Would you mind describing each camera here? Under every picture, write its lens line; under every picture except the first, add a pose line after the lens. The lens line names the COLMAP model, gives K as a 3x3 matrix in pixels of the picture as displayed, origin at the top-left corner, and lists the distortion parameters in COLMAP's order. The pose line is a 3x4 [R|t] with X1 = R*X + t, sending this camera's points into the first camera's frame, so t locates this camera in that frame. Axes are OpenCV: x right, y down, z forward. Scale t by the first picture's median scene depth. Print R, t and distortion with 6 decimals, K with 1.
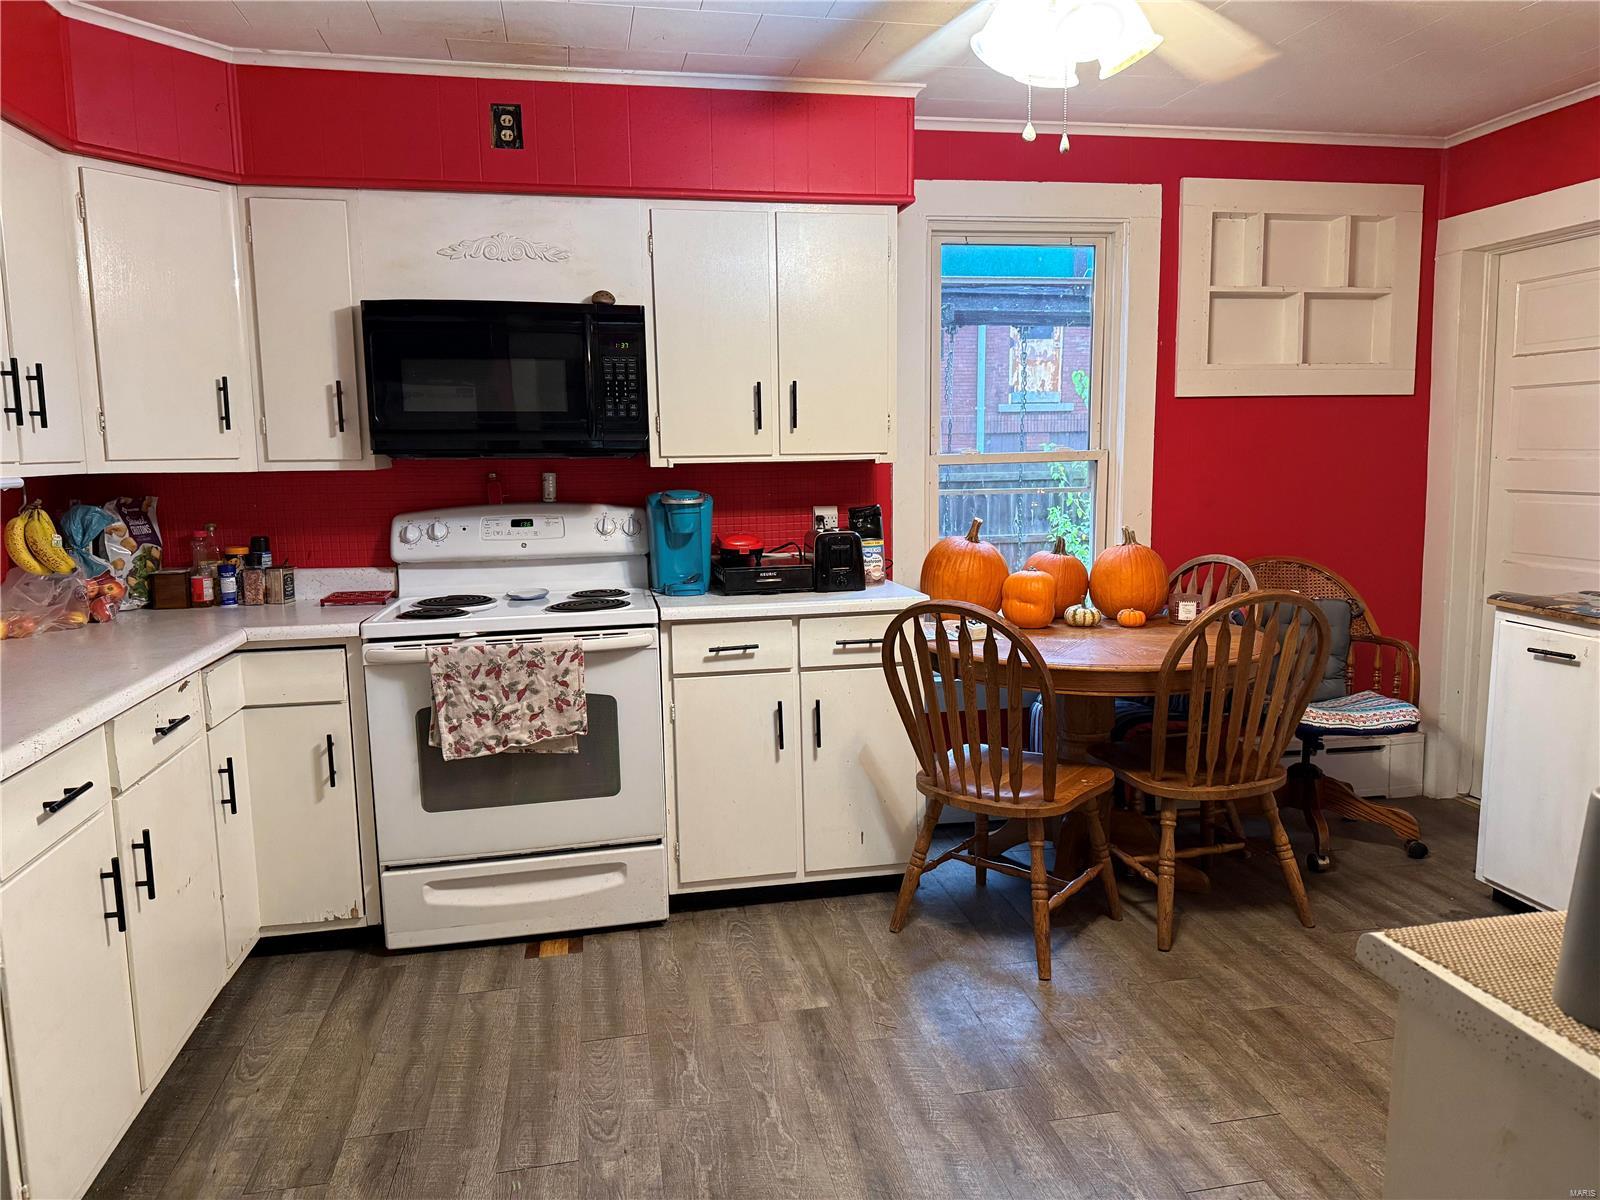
lens RADIAL K [[1114.7, 0, 805.5], [0, 1114.7, 604.4], [0, 0, 1]] dist [0.112801, -0.111959]
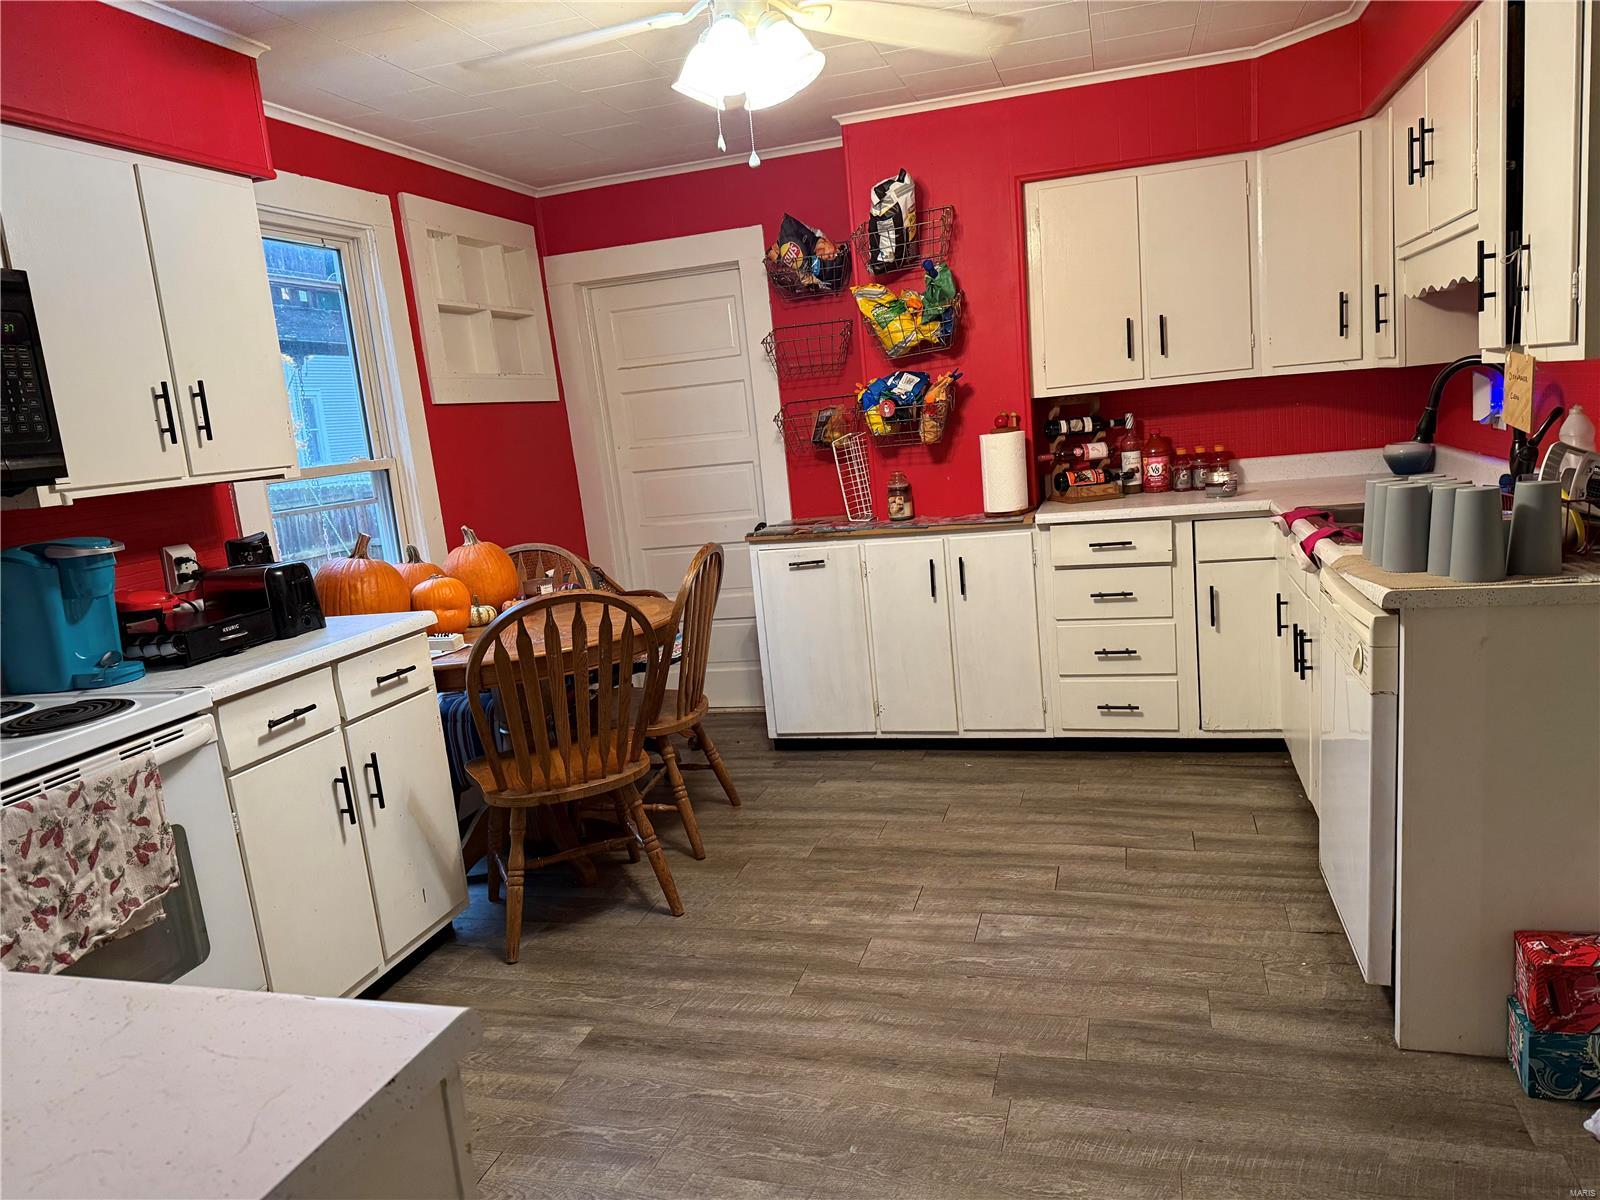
lens RADIAL K [[1114.7, 0, 805.5], [0, 1114.7, 604.4], [0, 0, 1]] dist [0.112801, -0.111959]
pose [[0.472616, -0.182258, 0.862216, -0.596385], [0.212571, 0.973068, 0.089171, -0.032747], [-0.855247, 0.141138, 0.498631, 0.299718]]
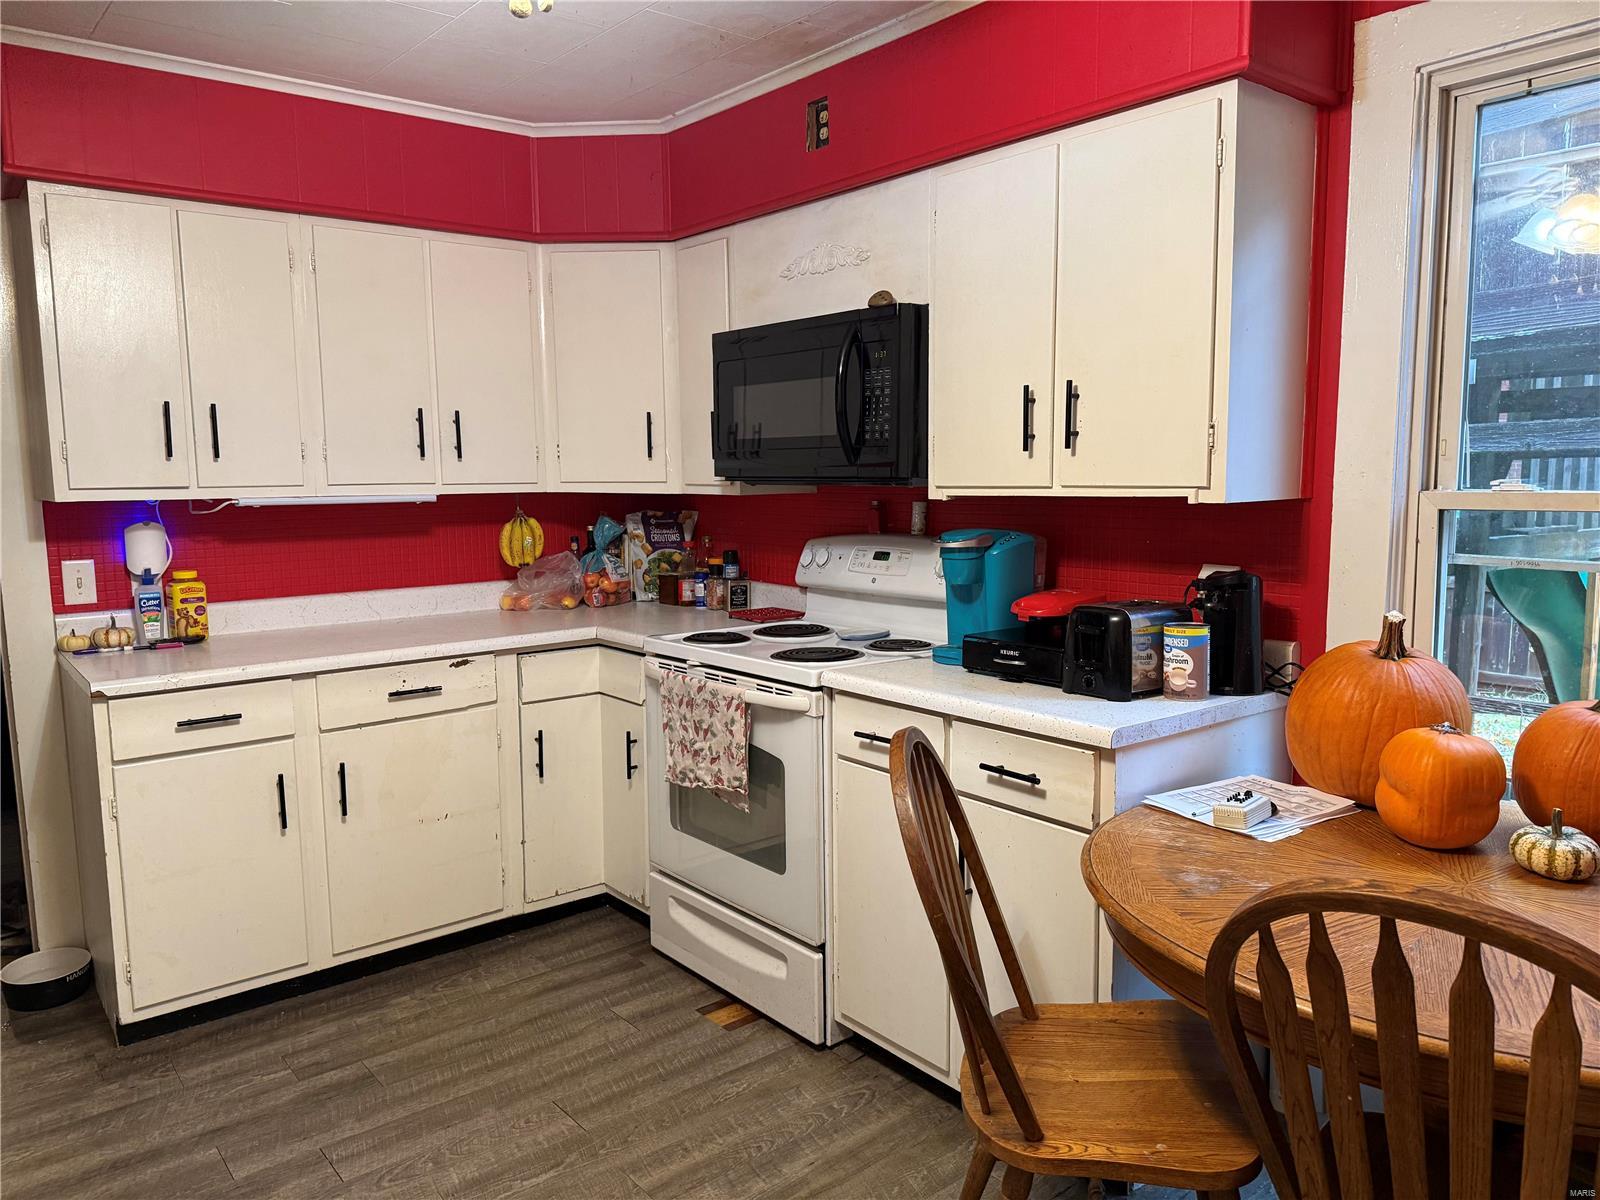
lens RADIAL K [[1177.6, 0, 847.7], [0, 1177.6, 598.7], [0, 0, 1]] dist [0.146613, -0.143664]
pose [[0.456922, 0.112612, -0.882350, 0.670172], [-0.119150, 0.990763, 0.064747, -0.112245], [0.881491, 0.075548, 0.466119, 0.625331]]
